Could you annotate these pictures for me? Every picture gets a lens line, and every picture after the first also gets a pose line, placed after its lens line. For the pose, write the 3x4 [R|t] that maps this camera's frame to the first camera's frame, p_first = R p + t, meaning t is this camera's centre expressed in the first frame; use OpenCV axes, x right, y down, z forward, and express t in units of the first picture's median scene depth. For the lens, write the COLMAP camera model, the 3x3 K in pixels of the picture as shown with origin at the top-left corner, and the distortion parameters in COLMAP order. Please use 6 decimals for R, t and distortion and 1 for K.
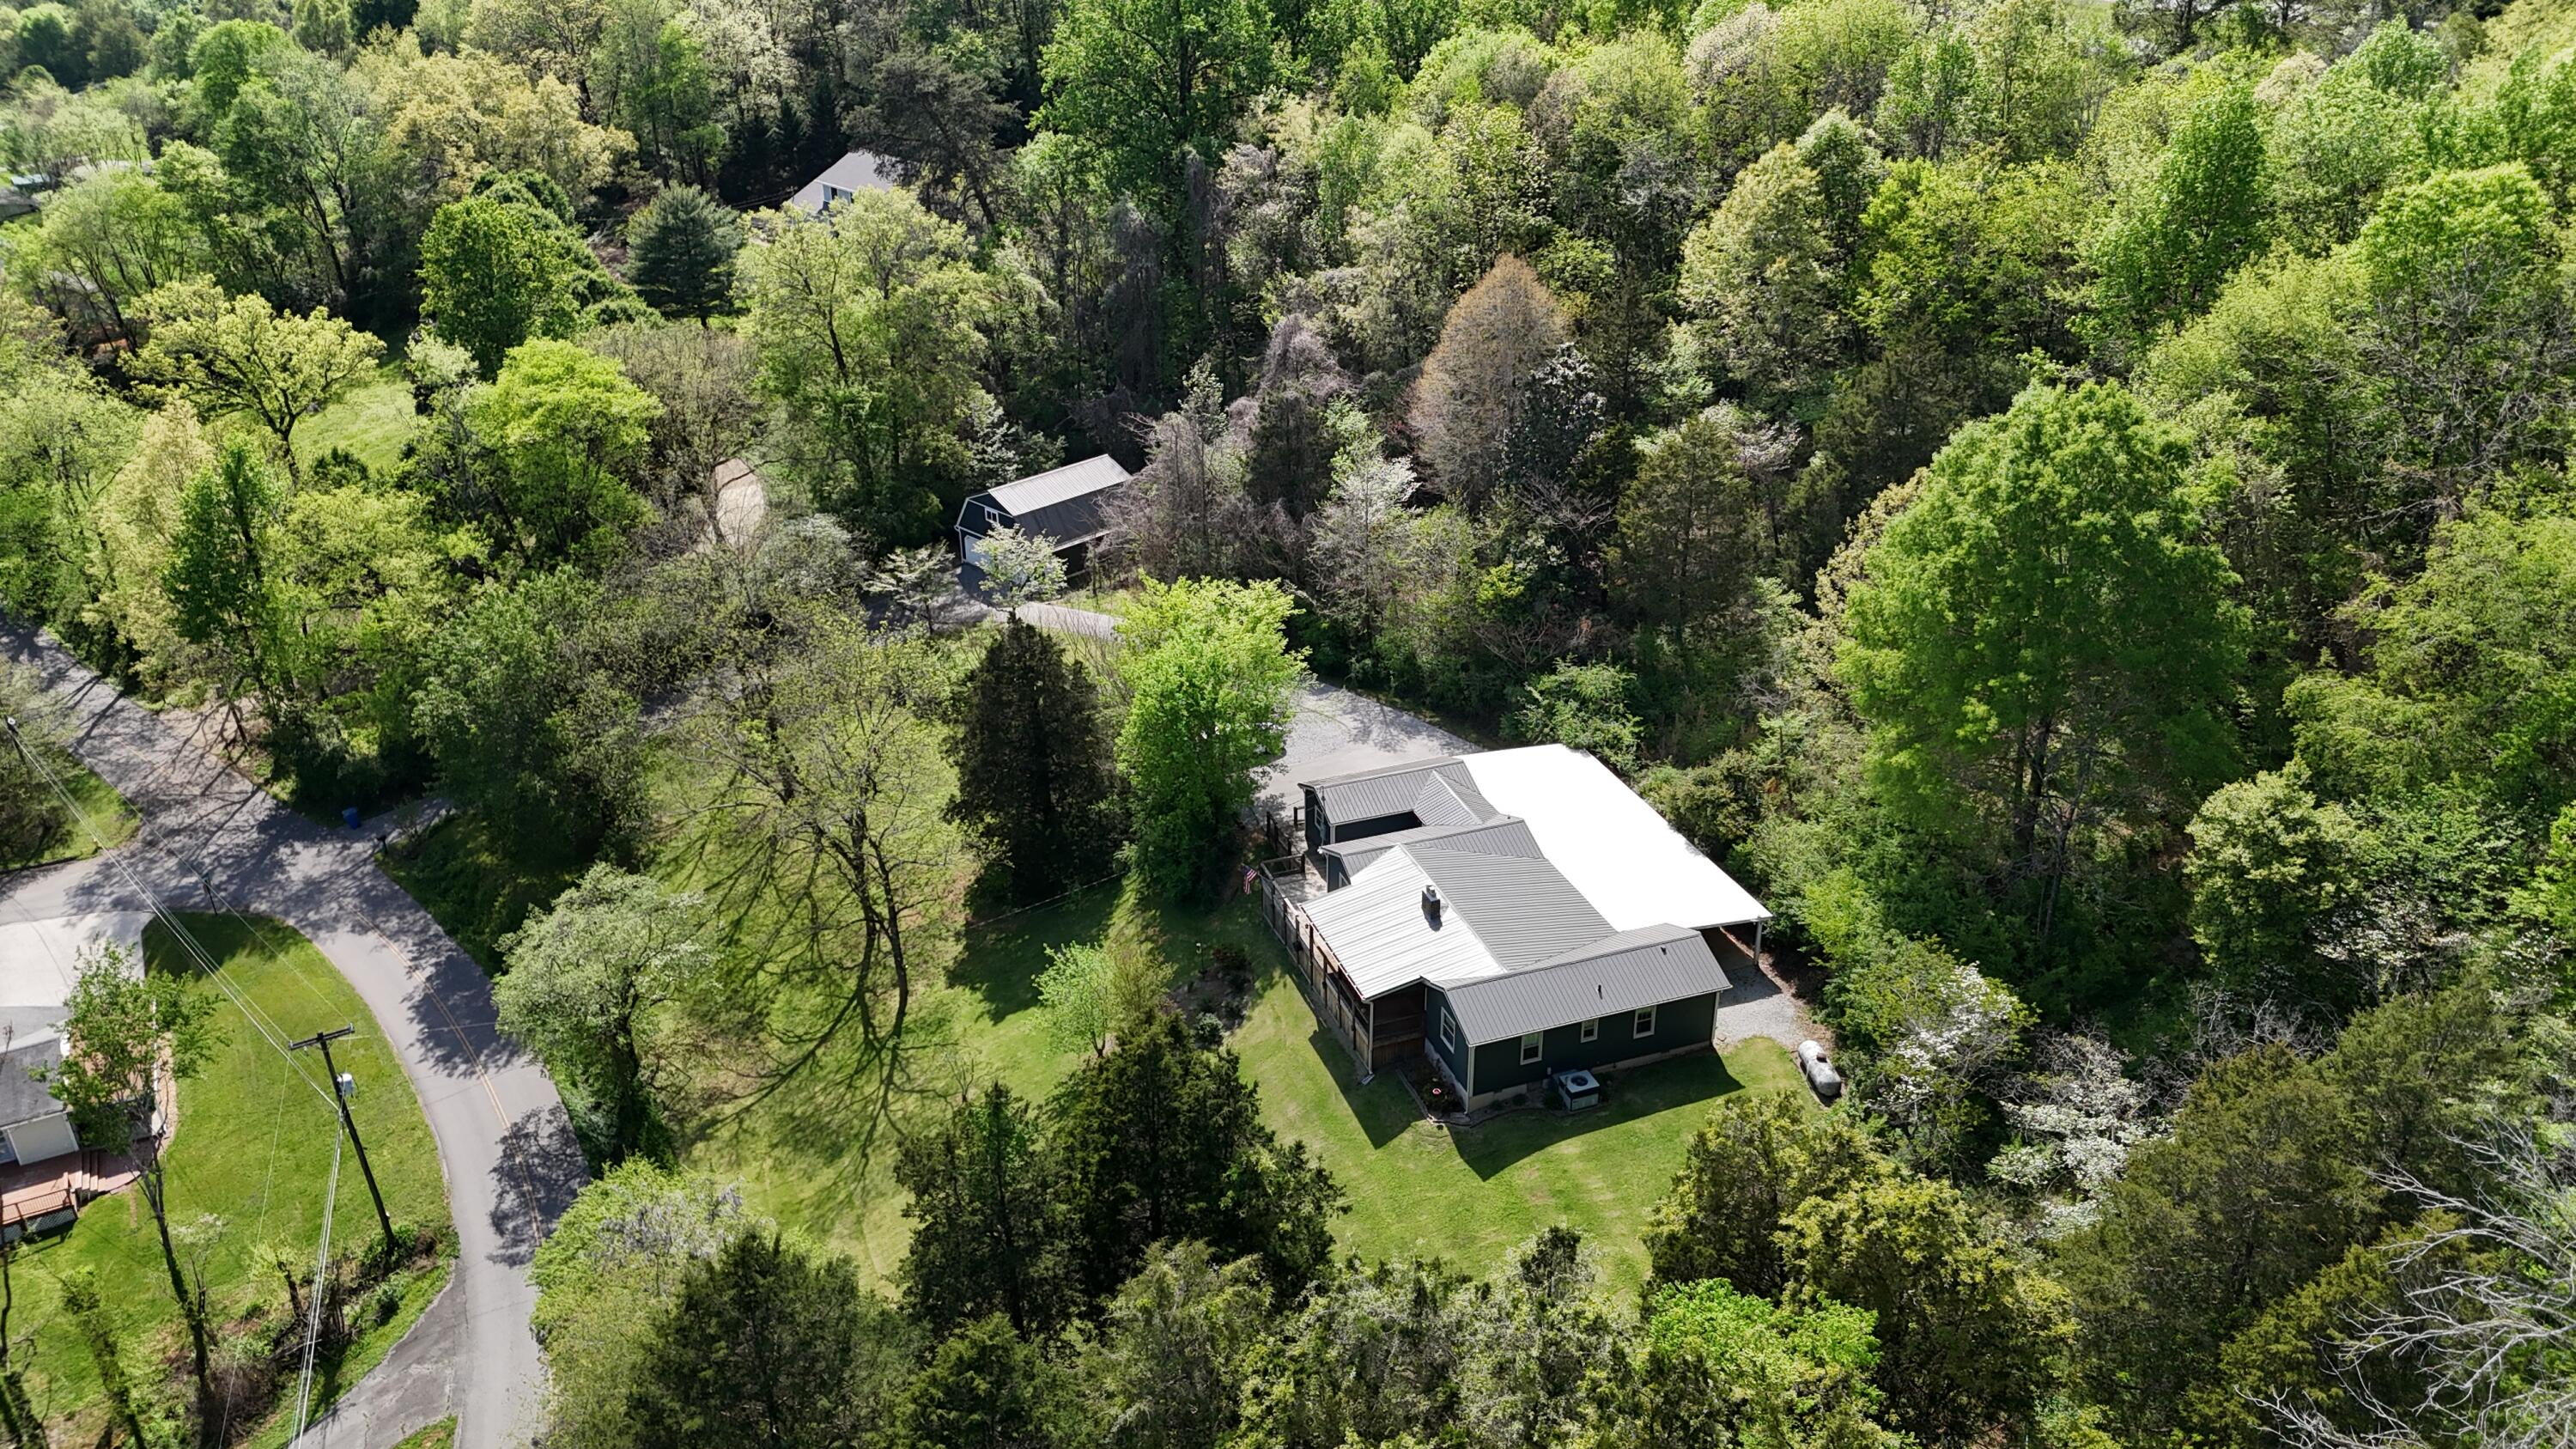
lens RADIAL K [[1888.2, 0, 1284.1], [0, 1888.2, 713.7], [0, 0, 1]] dist [0.081094, -0.087052]
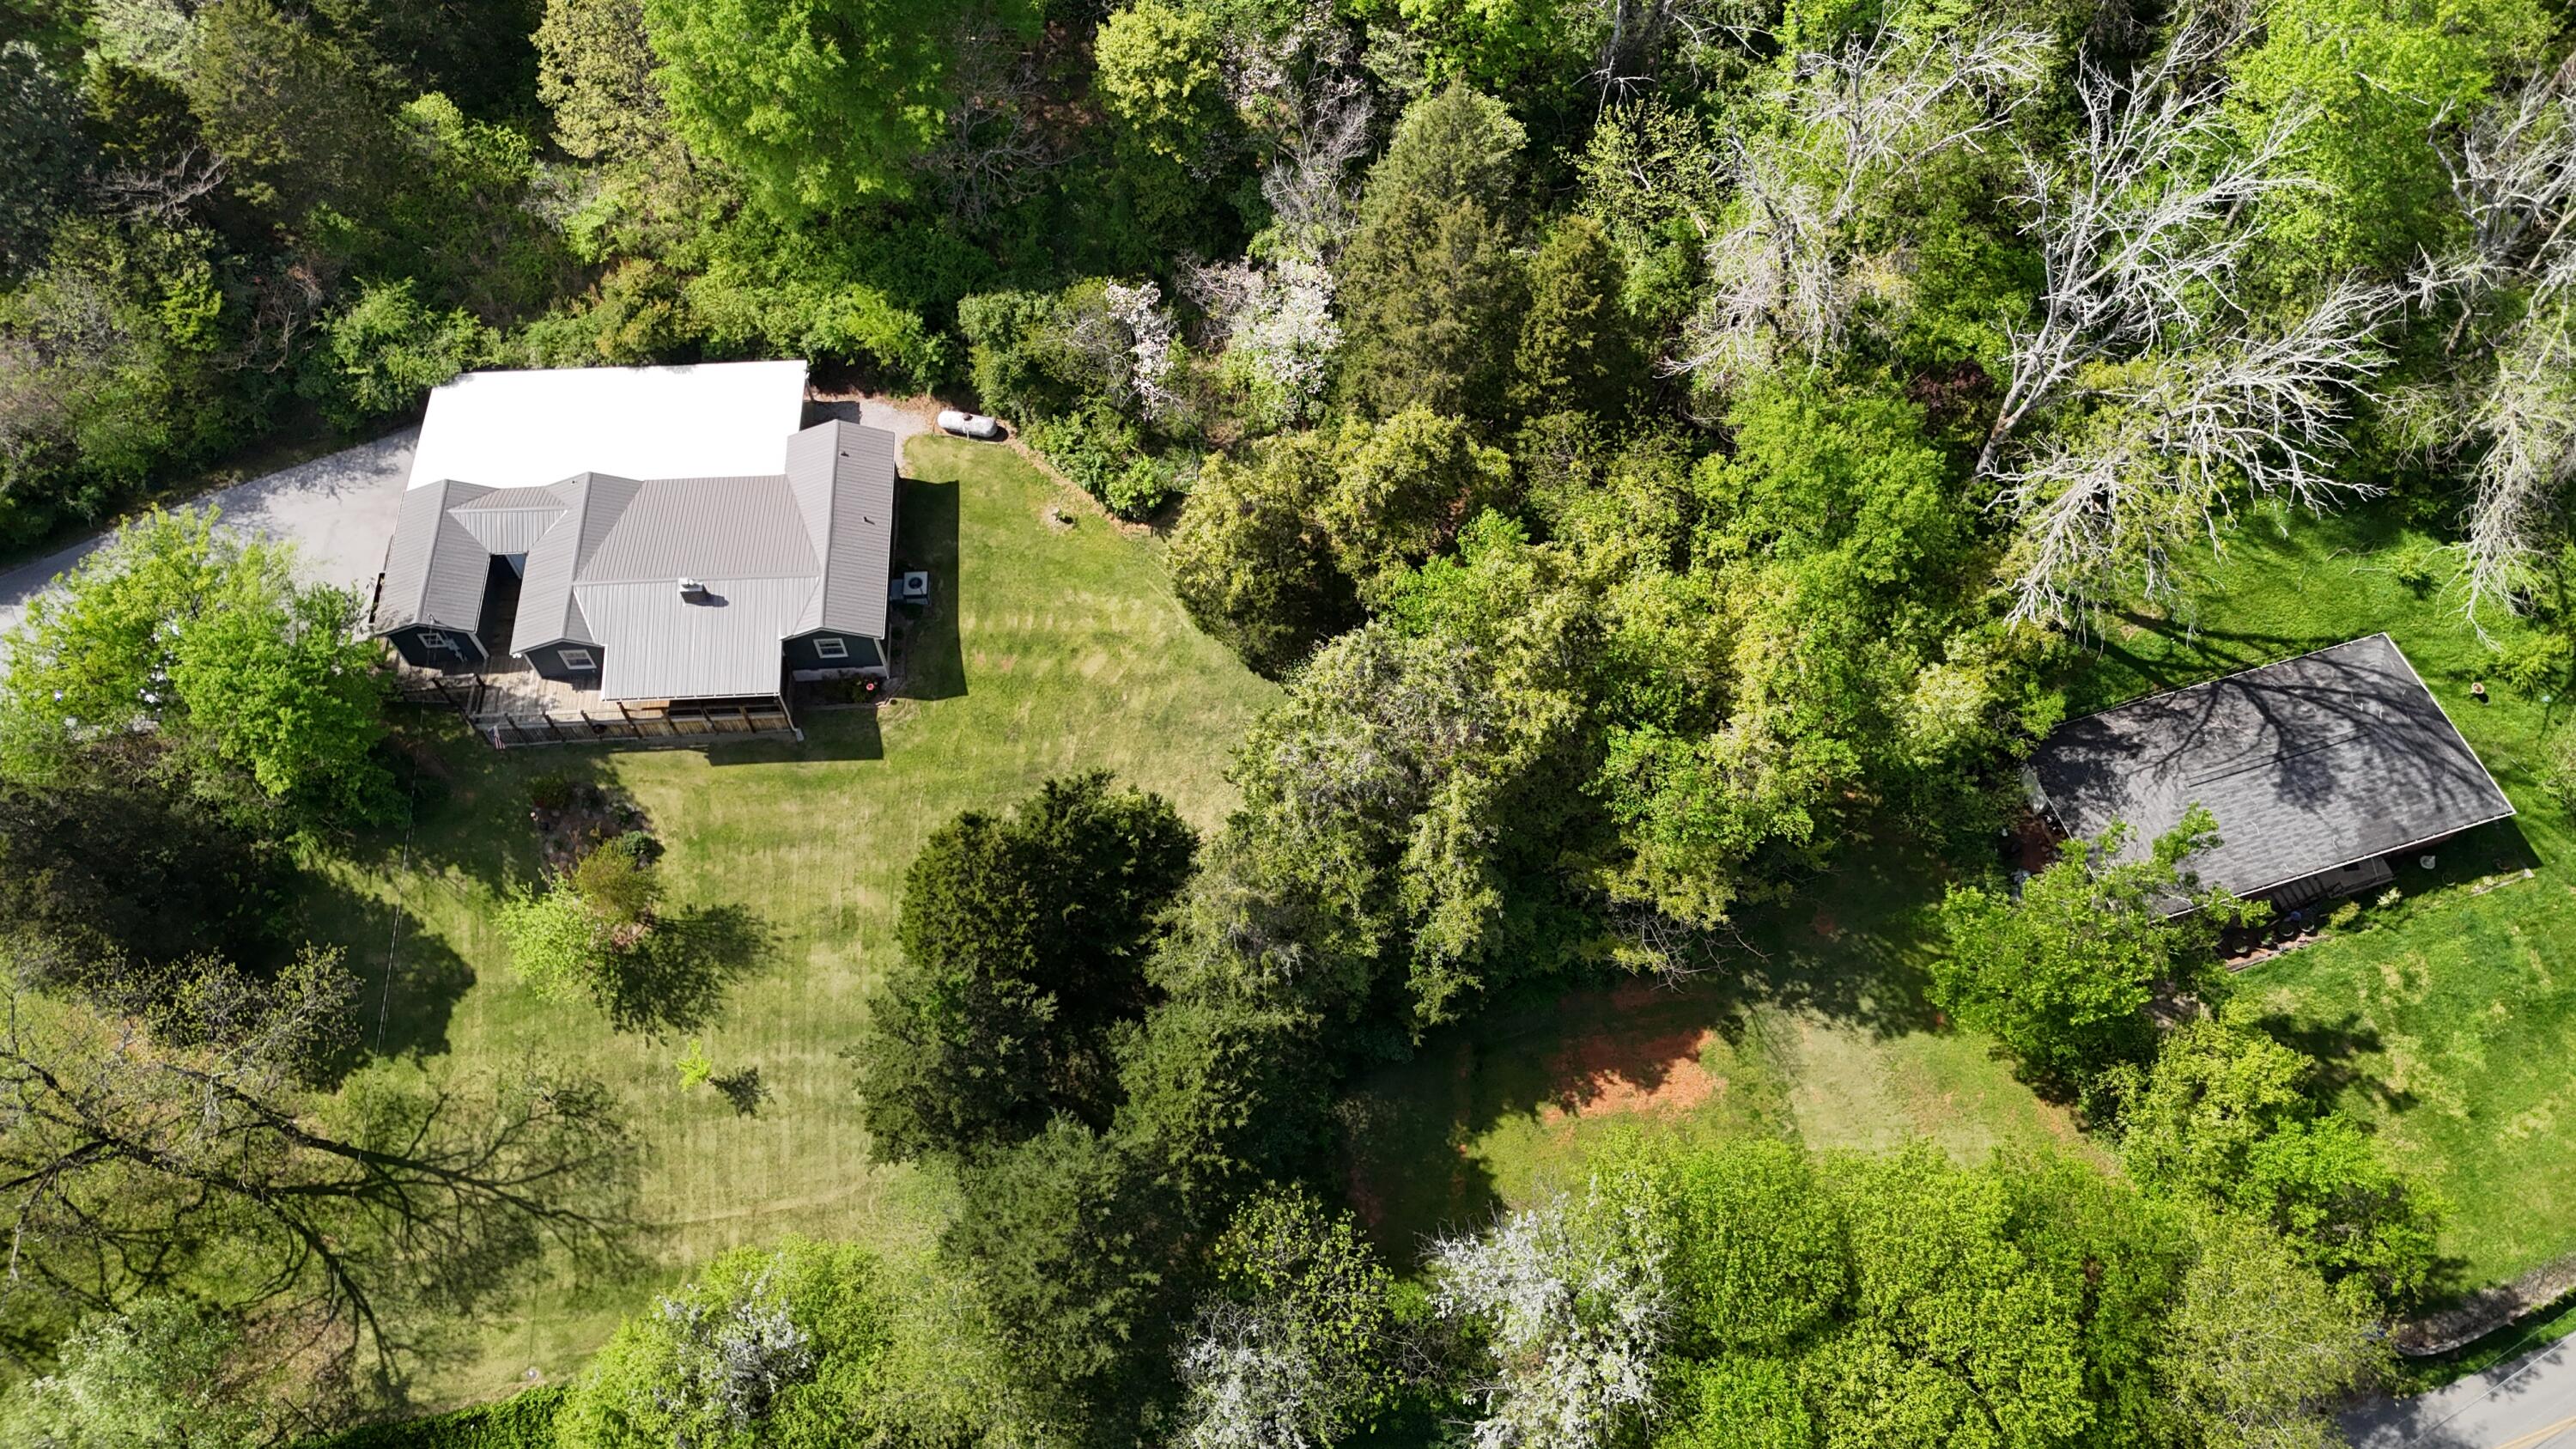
lens RADIAL K [[1888.2, 0, 1304.9], [0, 1888.2, 735.7], [0, 0, 1]] dist [0.081094, -0.087052]
pose [[0.293401, -0.824260, 0.484263, -0.290793], [0.422622, 0.566203, 0.707676, -0.333810], [-0.857500, -0.002972, 0.514475, 0.128813]]
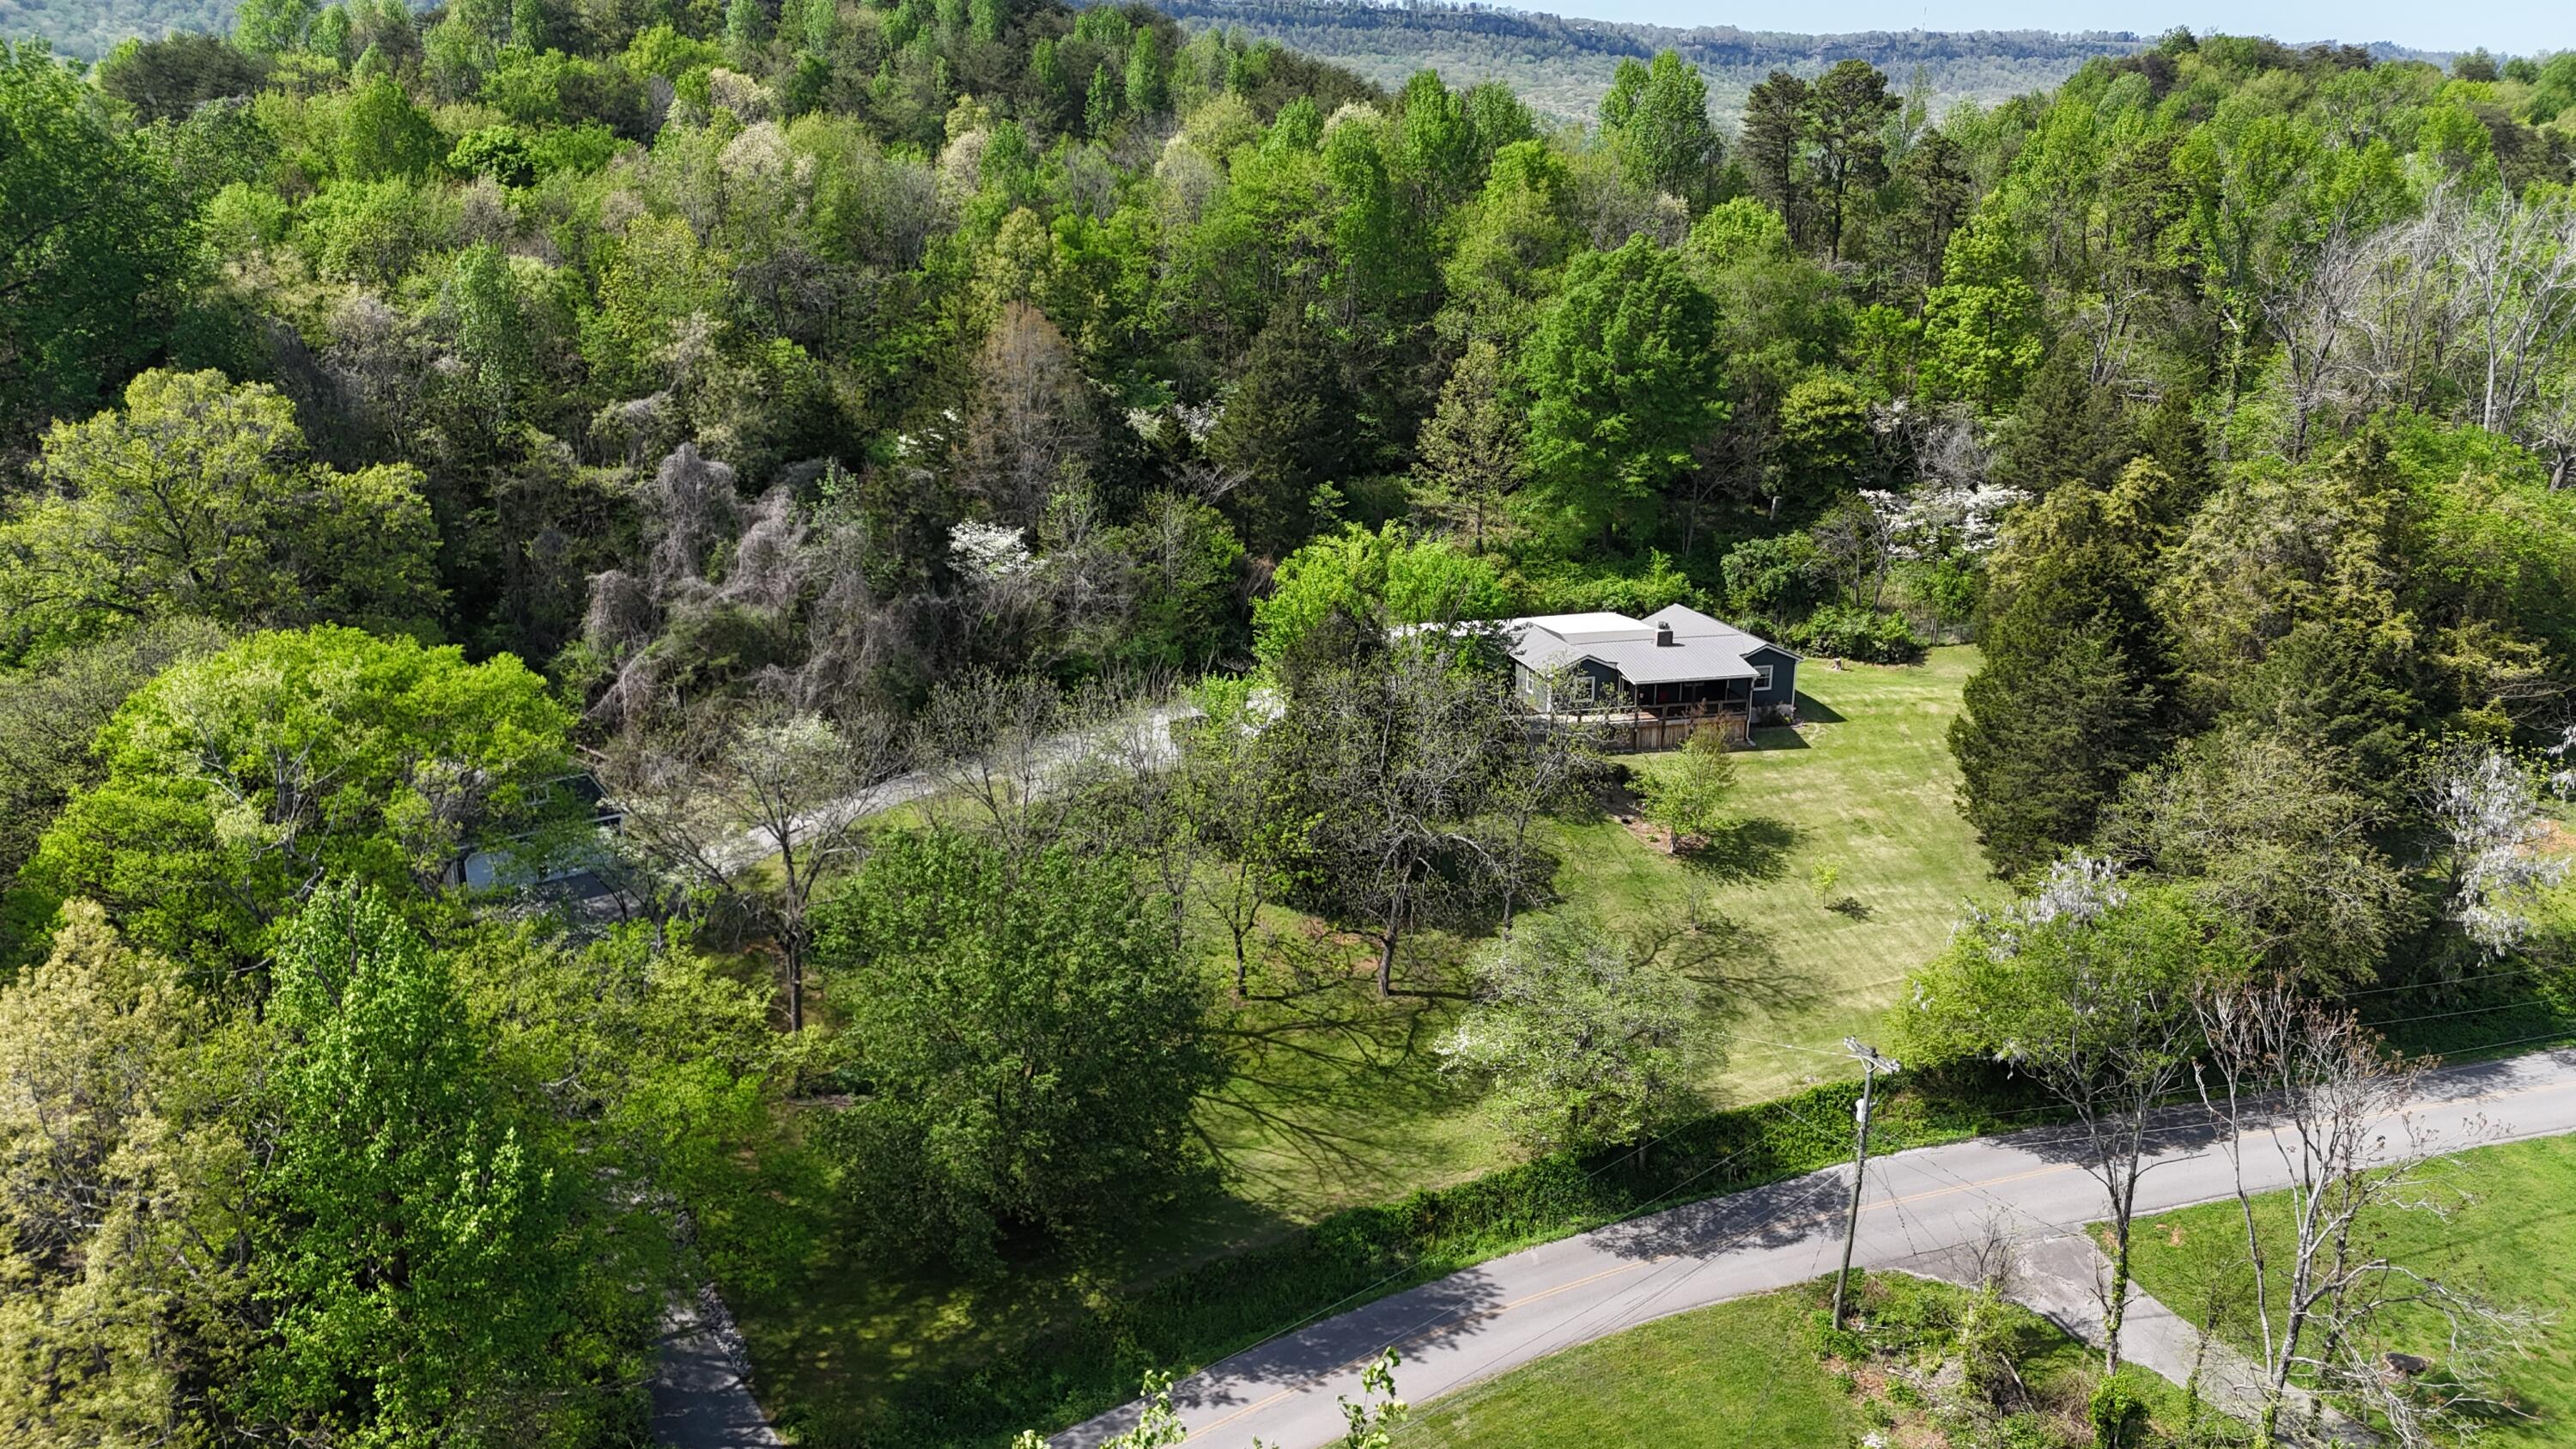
lens RADIAL K [[1888.2, 0, 1284.9], [0, 1888.2, 734.0], [0, 0, 1]] dist [0.081094, -0.087052]
pose [[0.096198, -0.266535, 0.959013, -0.945613], [0.439150, 0.876003, 0.199413, -0.171441], [-0.893249, 0.401967, 0.201319, 0.735338]]
